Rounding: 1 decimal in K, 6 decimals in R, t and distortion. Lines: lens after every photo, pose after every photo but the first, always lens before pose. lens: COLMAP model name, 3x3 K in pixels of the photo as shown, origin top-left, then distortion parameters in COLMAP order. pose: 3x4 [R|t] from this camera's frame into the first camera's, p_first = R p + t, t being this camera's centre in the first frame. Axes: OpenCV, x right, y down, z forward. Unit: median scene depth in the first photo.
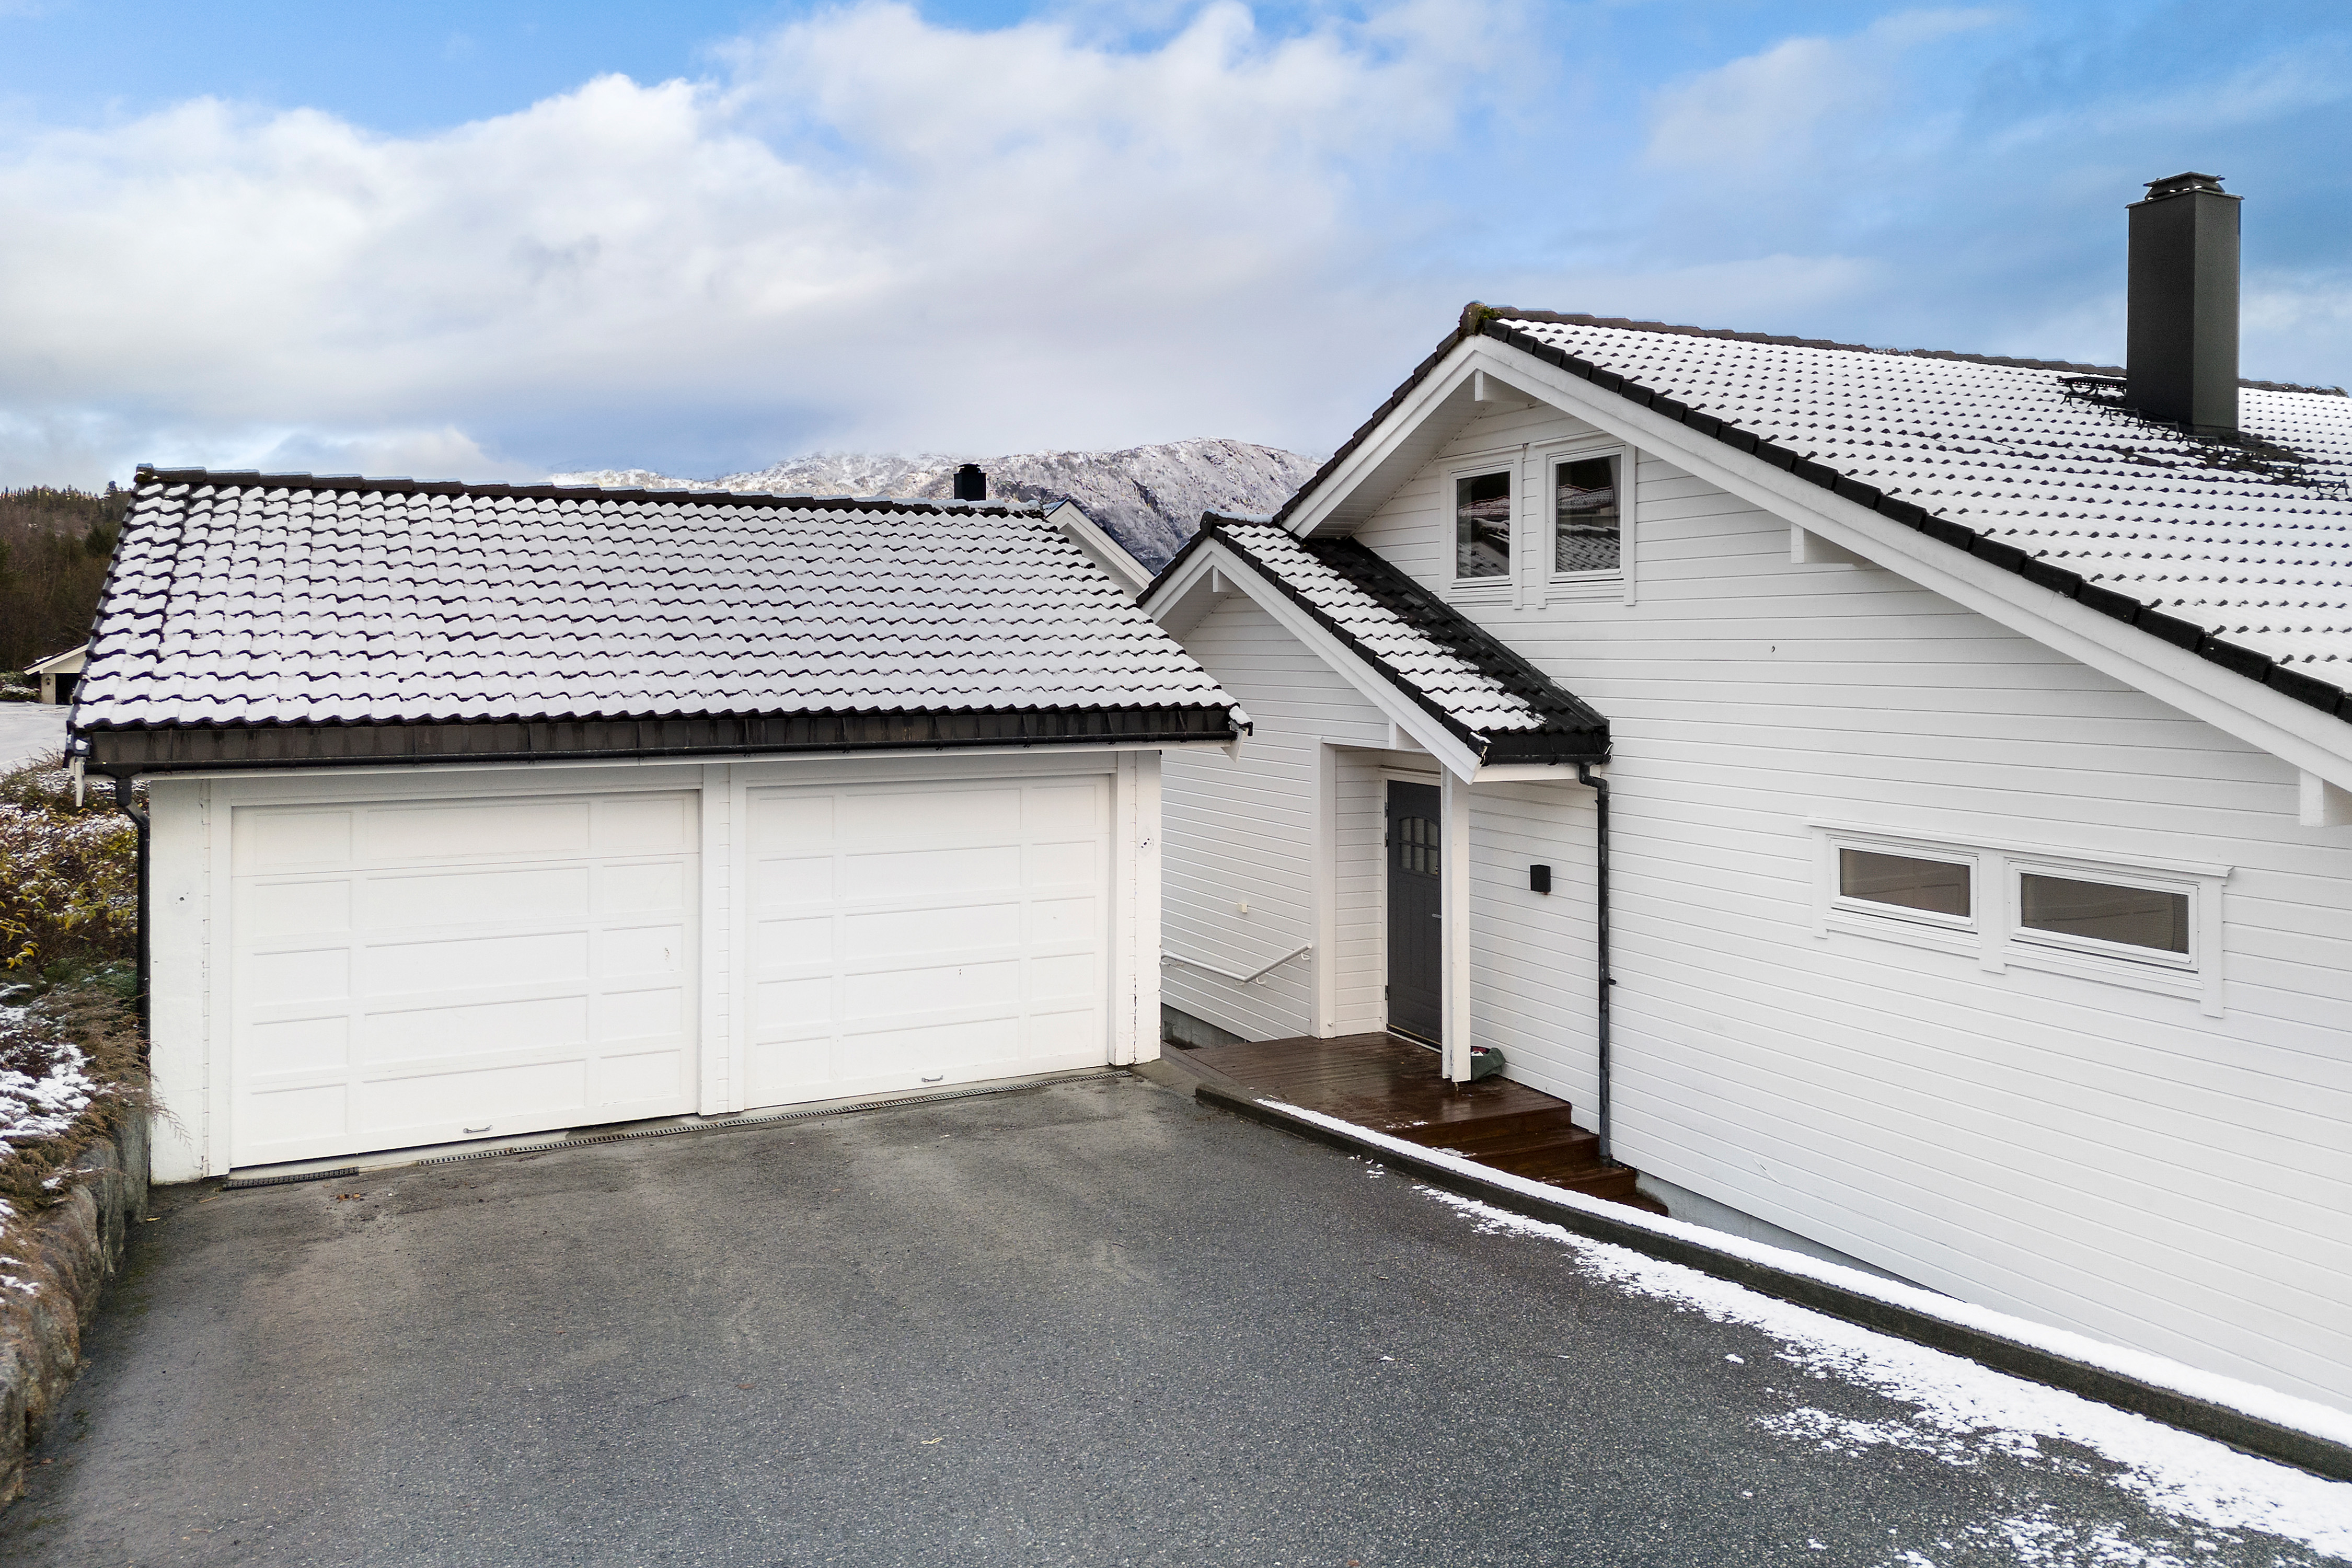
lens RADIAL K [[1736.2, 0, 1187.8], [0, 1736.2, 652.3], [0, 0, 1]] dist [0.100066, -0.093053]
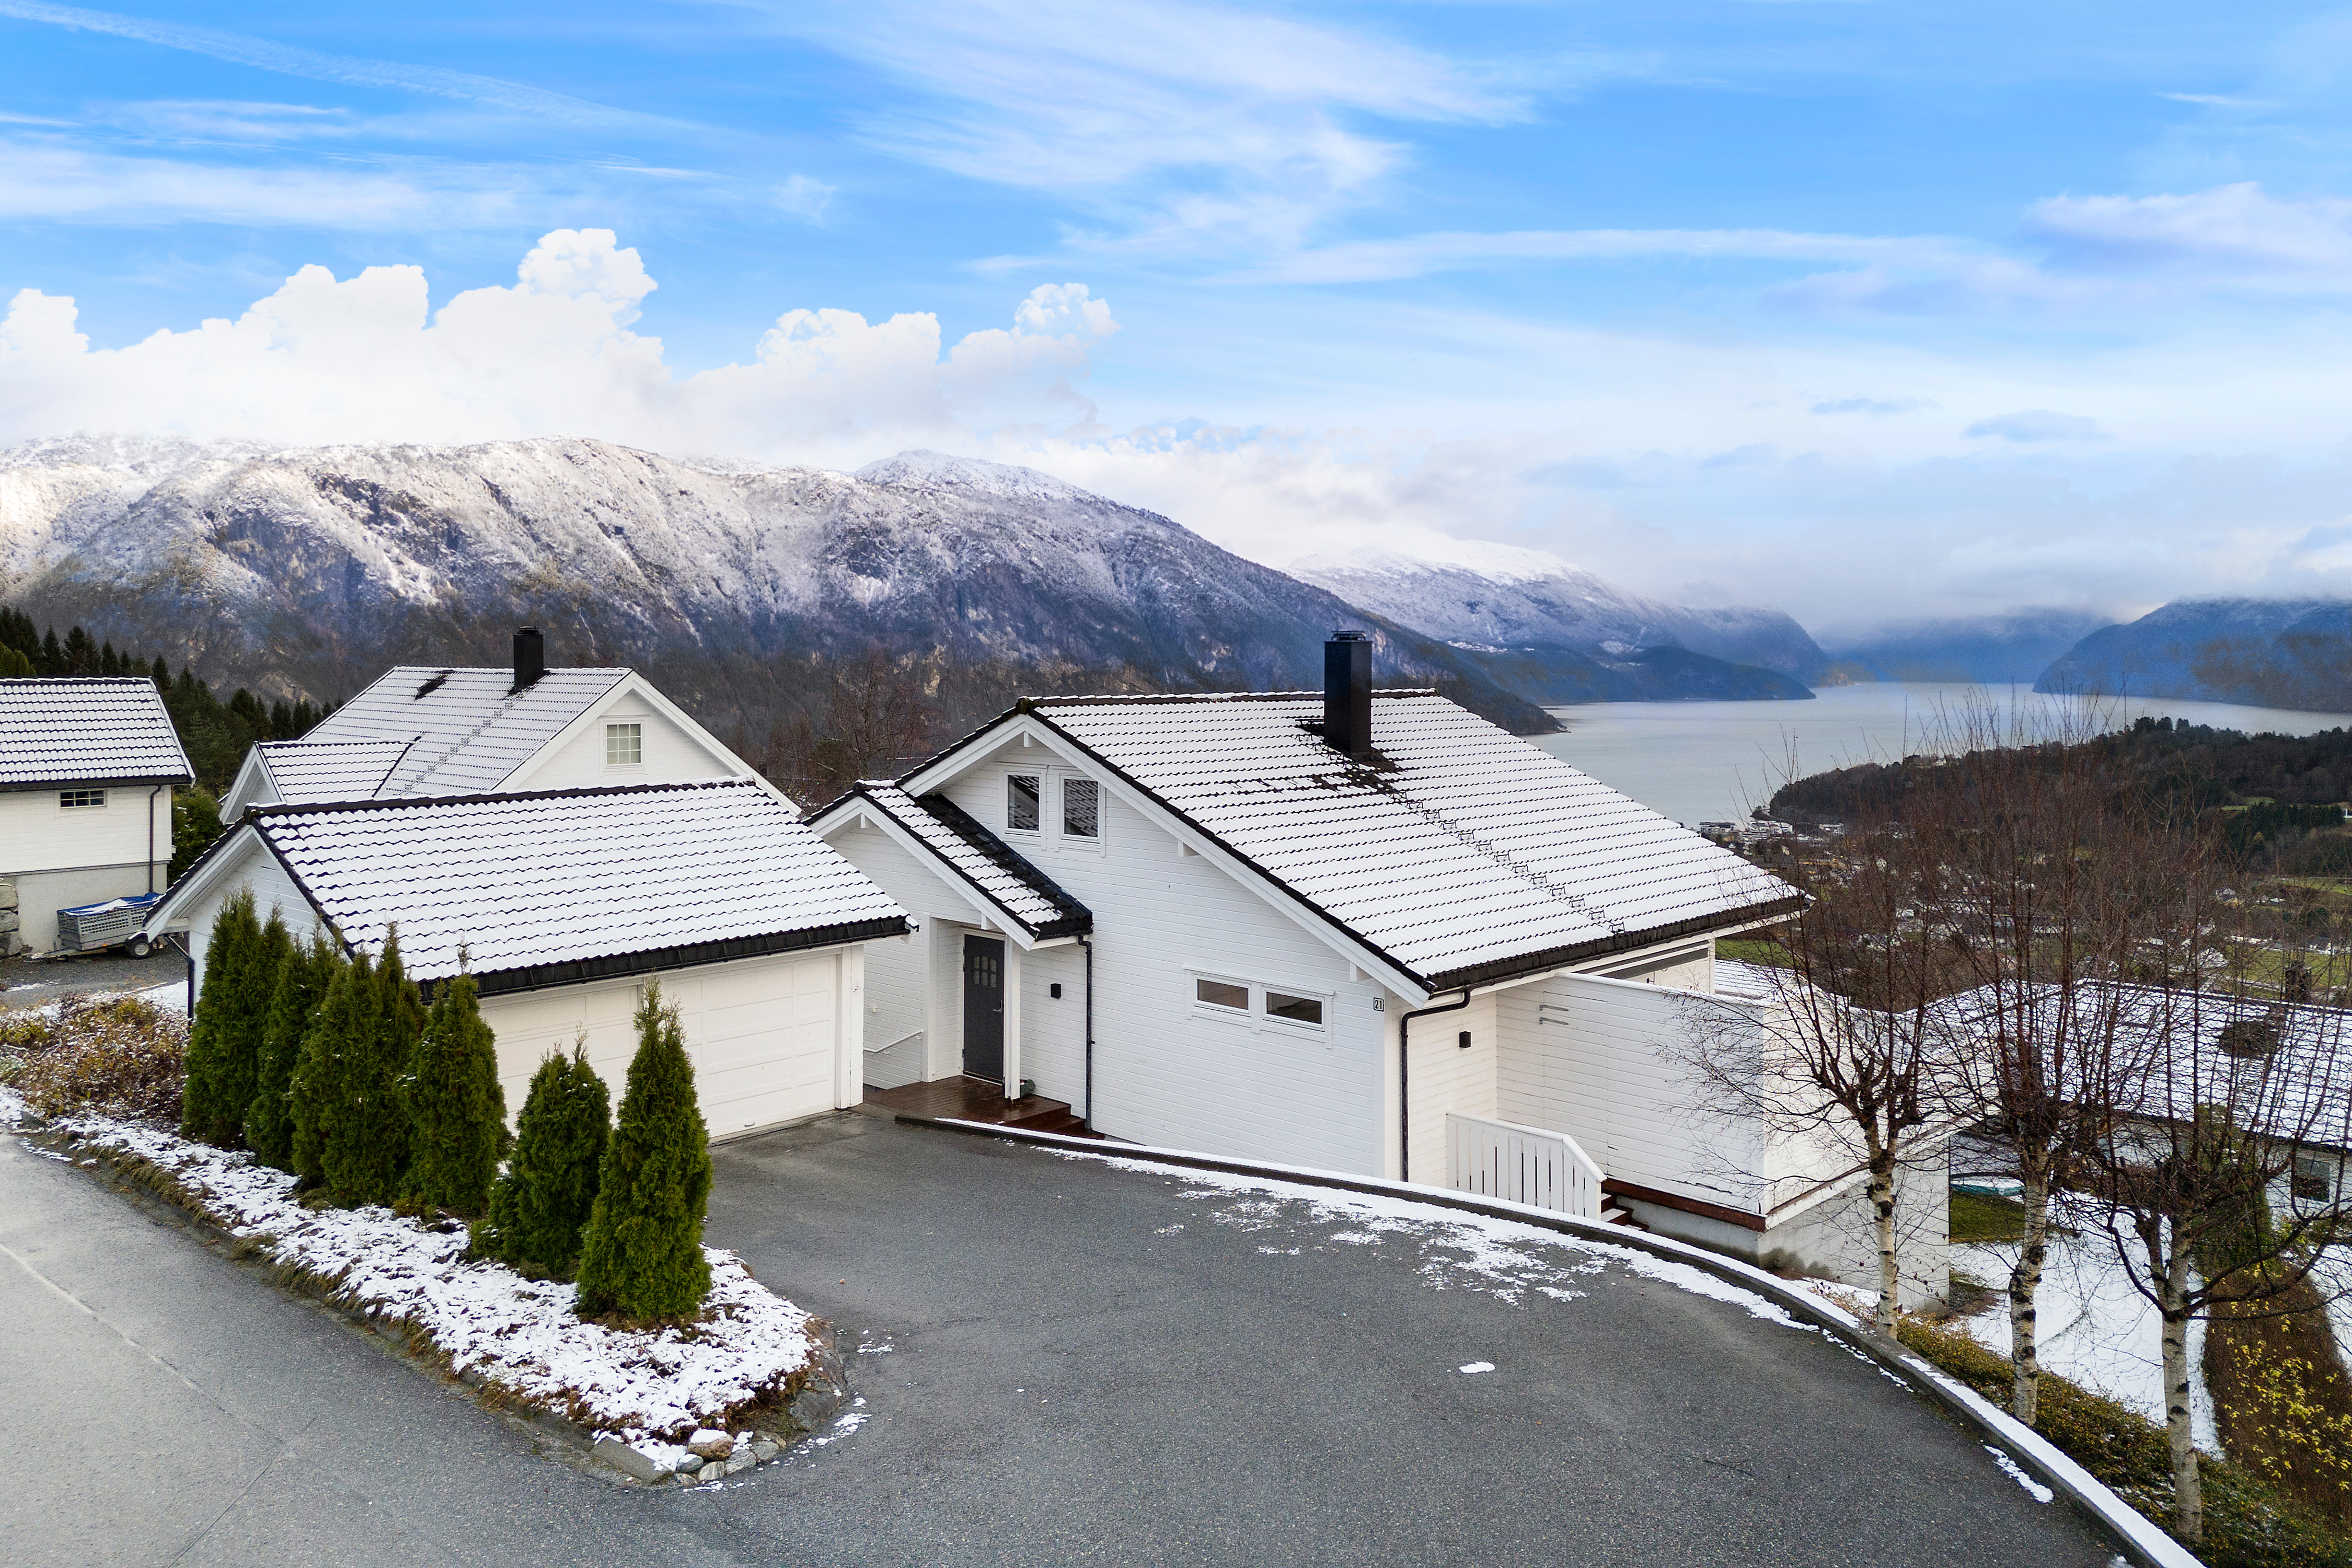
lens RADIAL K [[1736.2, 0, 1187.8], [0, 1736.2, 652.3], [0, 0, 1]] dist [0.100066, -0.093053]
pose [[0.937771, 0.001552, 0.347251, -0.331772], [-0.000545, 0.999995, -0.002996, -0.239224], [-0.347254, 0.002620, 0.937767, -0.866677]]
